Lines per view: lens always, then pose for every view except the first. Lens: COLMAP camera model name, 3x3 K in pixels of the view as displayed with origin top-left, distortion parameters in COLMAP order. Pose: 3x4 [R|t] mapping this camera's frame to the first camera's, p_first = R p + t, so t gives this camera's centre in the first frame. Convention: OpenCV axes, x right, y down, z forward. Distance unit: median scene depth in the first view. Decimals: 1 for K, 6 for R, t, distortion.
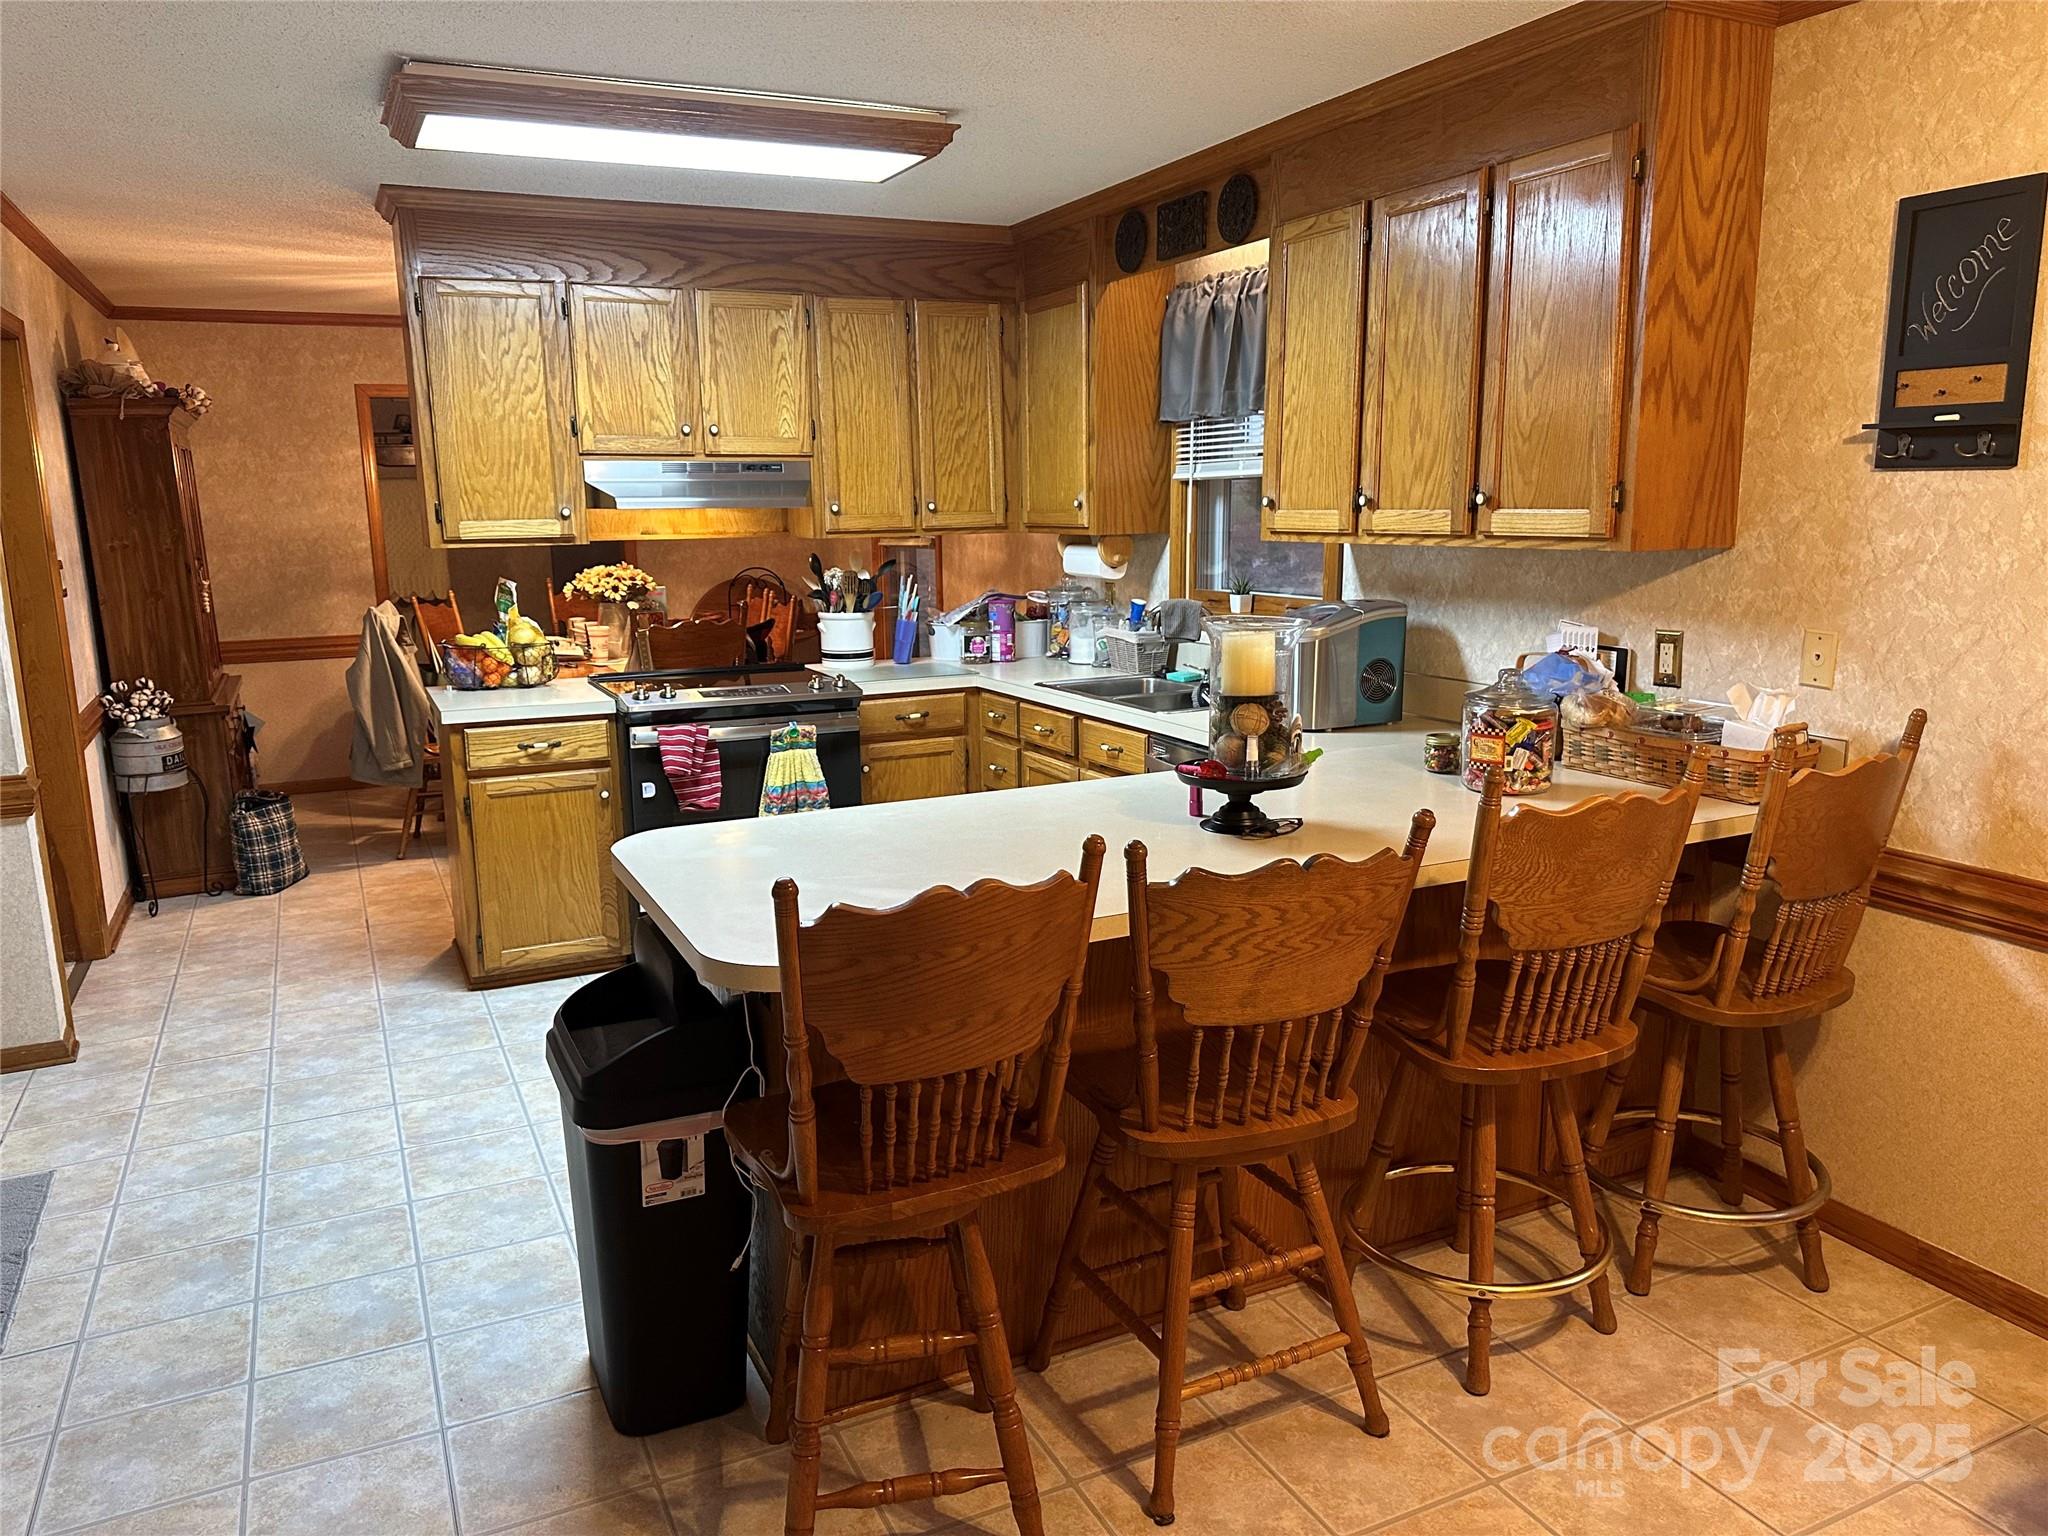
lens RADIAL K [[1432.3, 0, 1022.6], [0, 1432.3, 785.1], [0, 0, 1]] dist [0.038178, -0.036702]
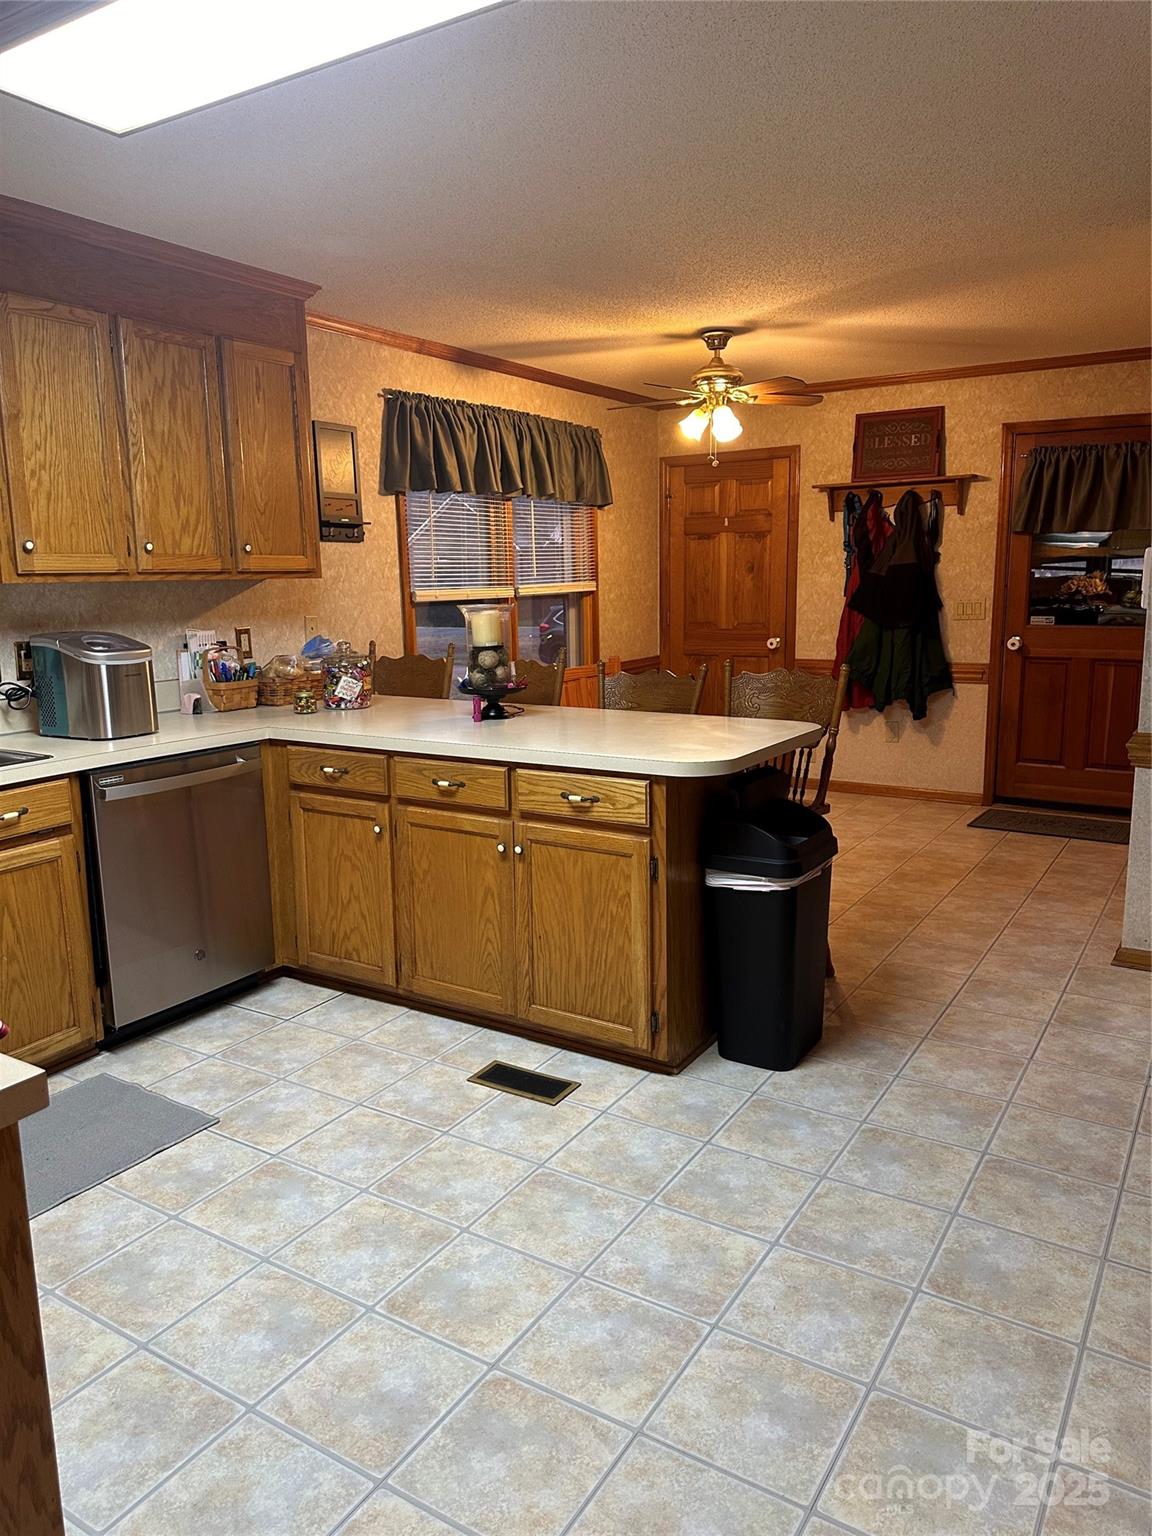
lens RADIAL K [[1074.2, 0, 568.7], [0, 1074.2, 753.7], [0, 0, 1]] dist [0.038178, -0.036702]
pose [[-0.519802, -0.116364, 0.846325, -0.621088], [0.193177, 0.949009, 0.249128, -0.145731], [-0.832159, 0.292987, -0.470818, 0.917539]]
